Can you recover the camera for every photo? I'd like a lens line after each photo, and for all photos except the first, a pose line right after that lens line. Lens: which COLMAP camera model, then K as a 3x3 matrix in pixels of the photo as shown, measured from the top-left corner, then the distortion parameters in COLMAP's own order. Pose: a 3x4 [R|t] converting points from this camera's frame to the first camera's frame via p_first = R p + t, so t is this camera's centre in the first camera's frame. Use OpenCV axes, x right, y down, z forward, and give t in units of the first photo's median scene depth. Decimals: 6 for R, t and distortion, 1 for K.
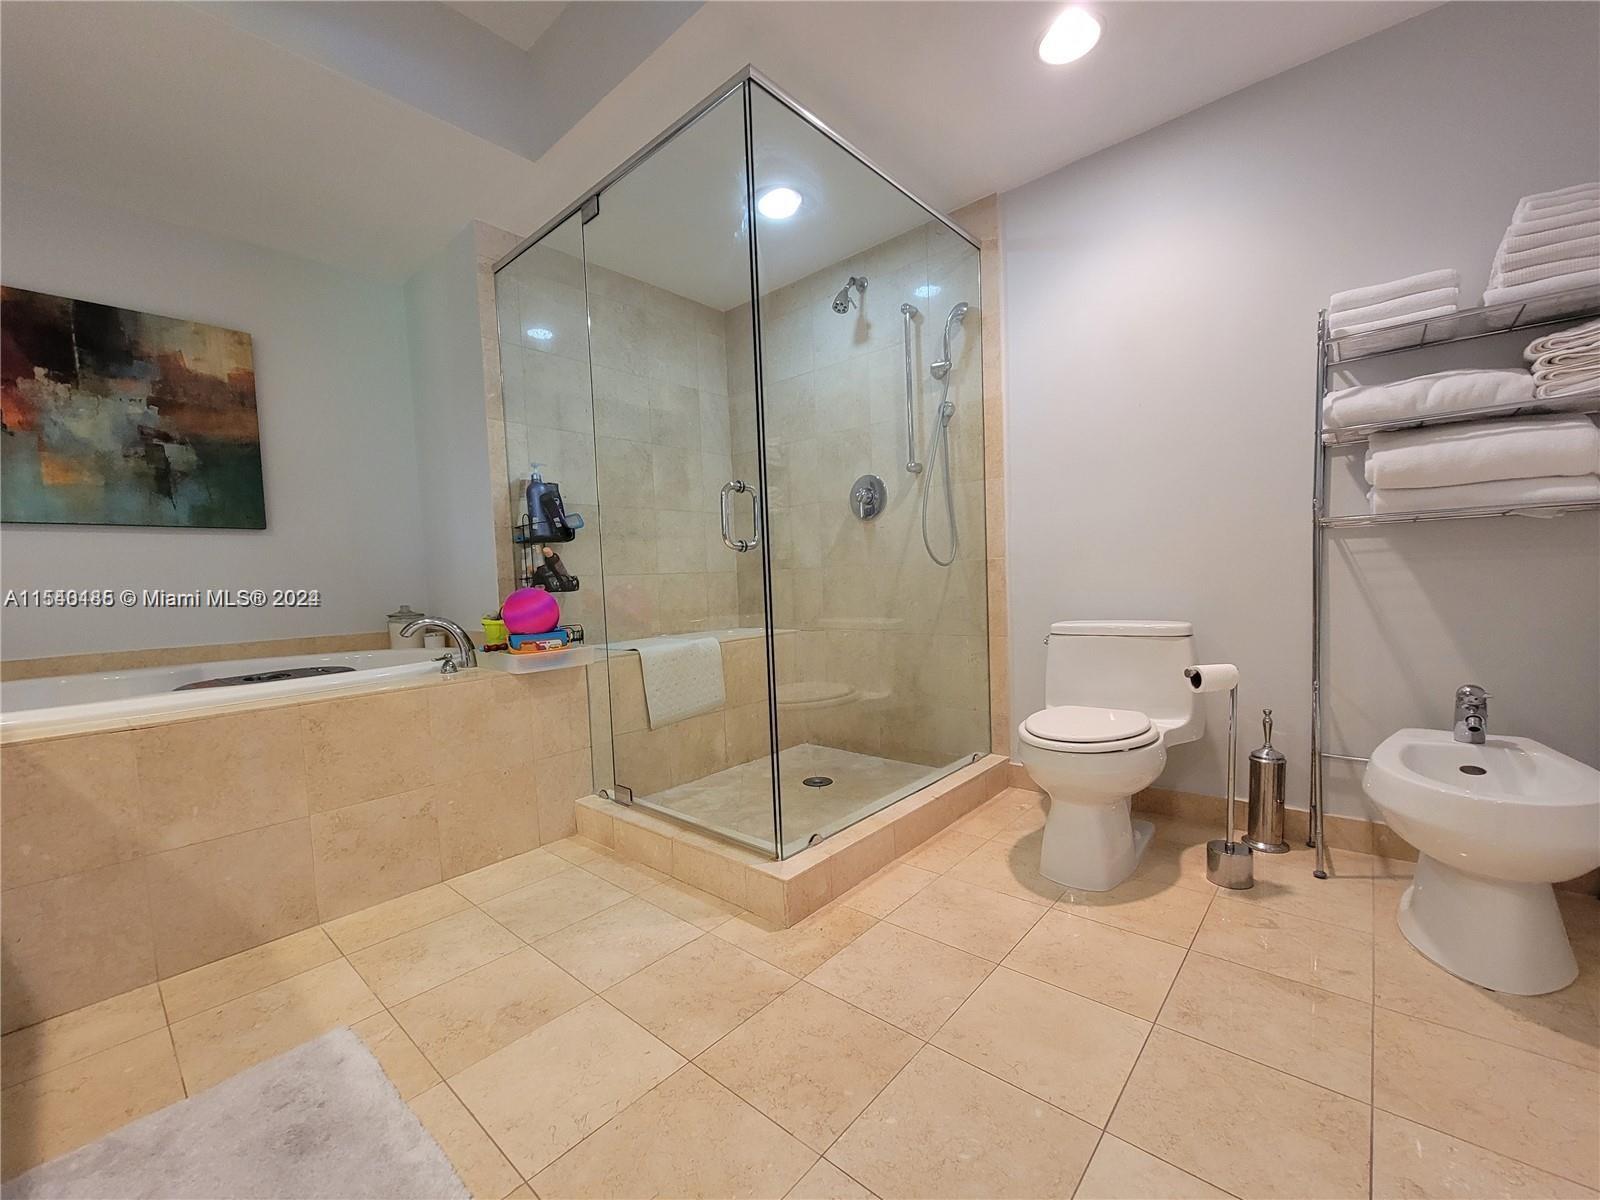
lens RADIAL K [[653.2, 0, 800.2], [0, 653.2, 607.4], [0, 0, 1]] dist [-0.007164, -0.000033]
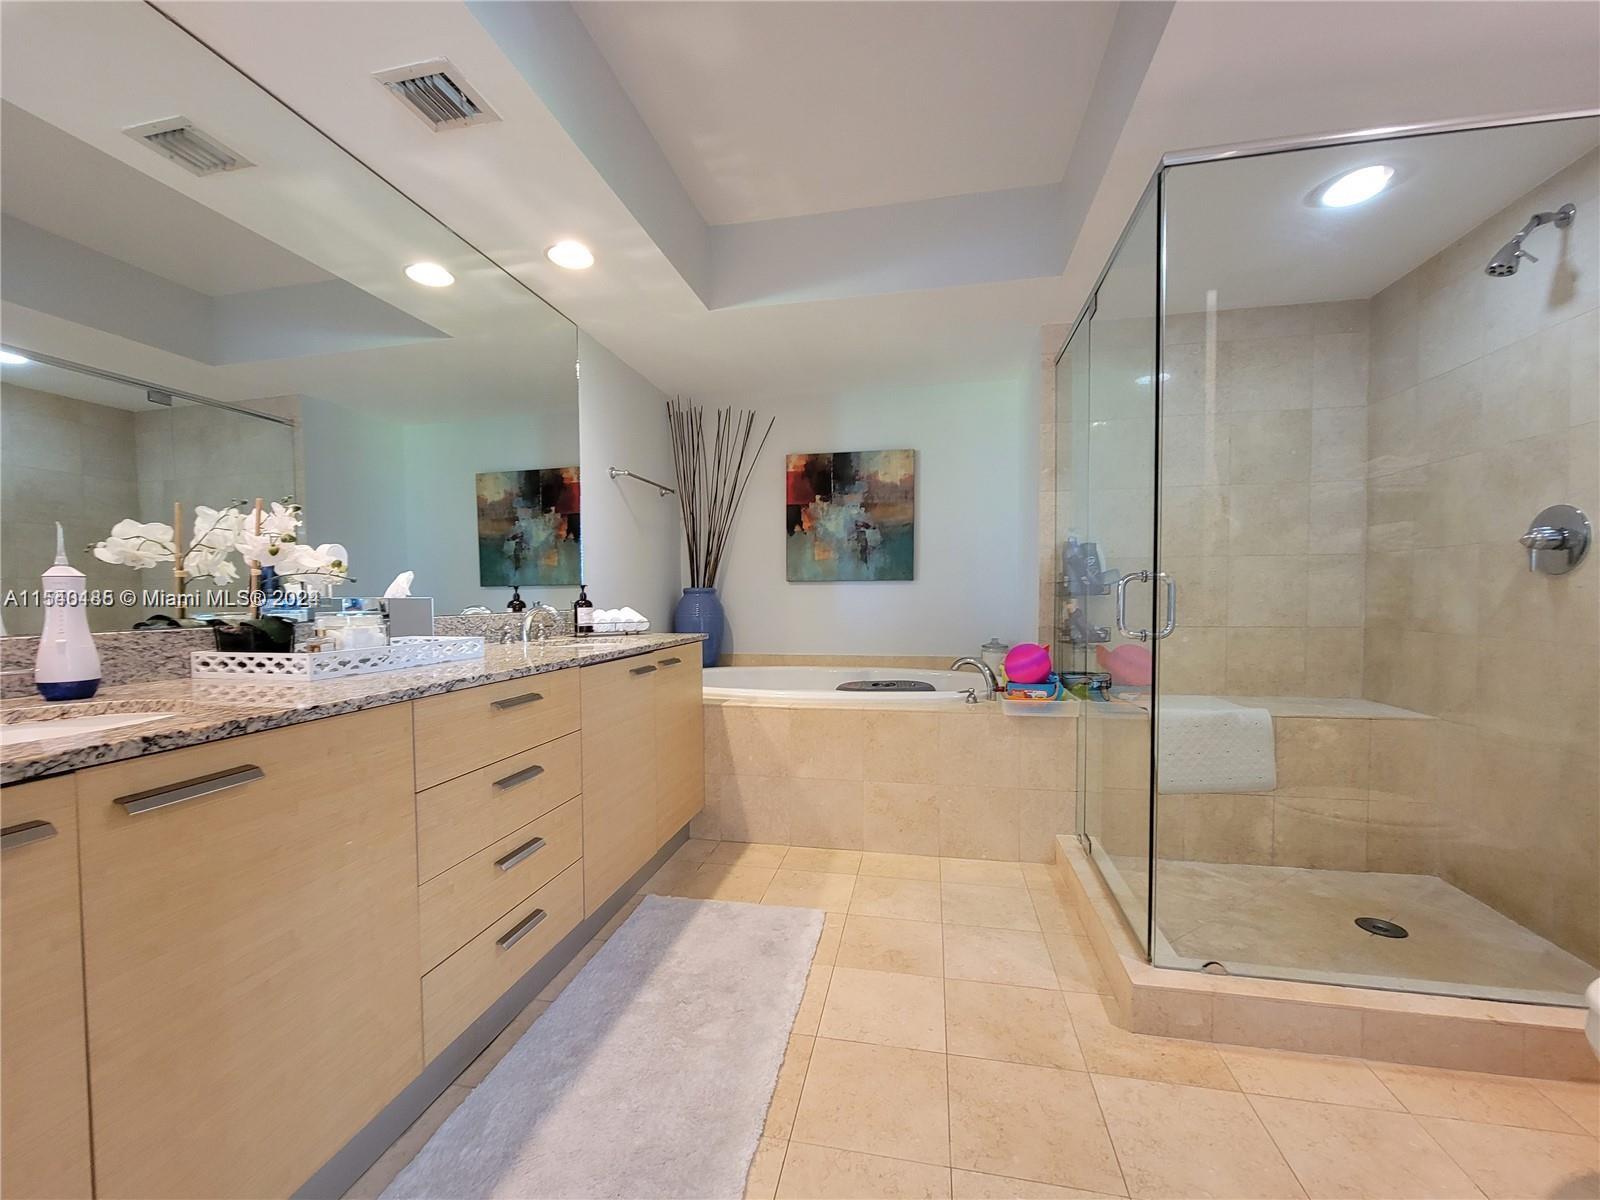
lens RADIAL K [[653.2, 0, 799.9], [0, 653.2, 601.6], [0, 0, 1]] dist [-0.007164, -0.000033]
pose [[0.503072, 0.049176, -0.862844, 0.370859], [-0.057528, 0.998071, 0.023342, -0.102863], [0.862328, 0.037895, 0.504930, 0.032714]]
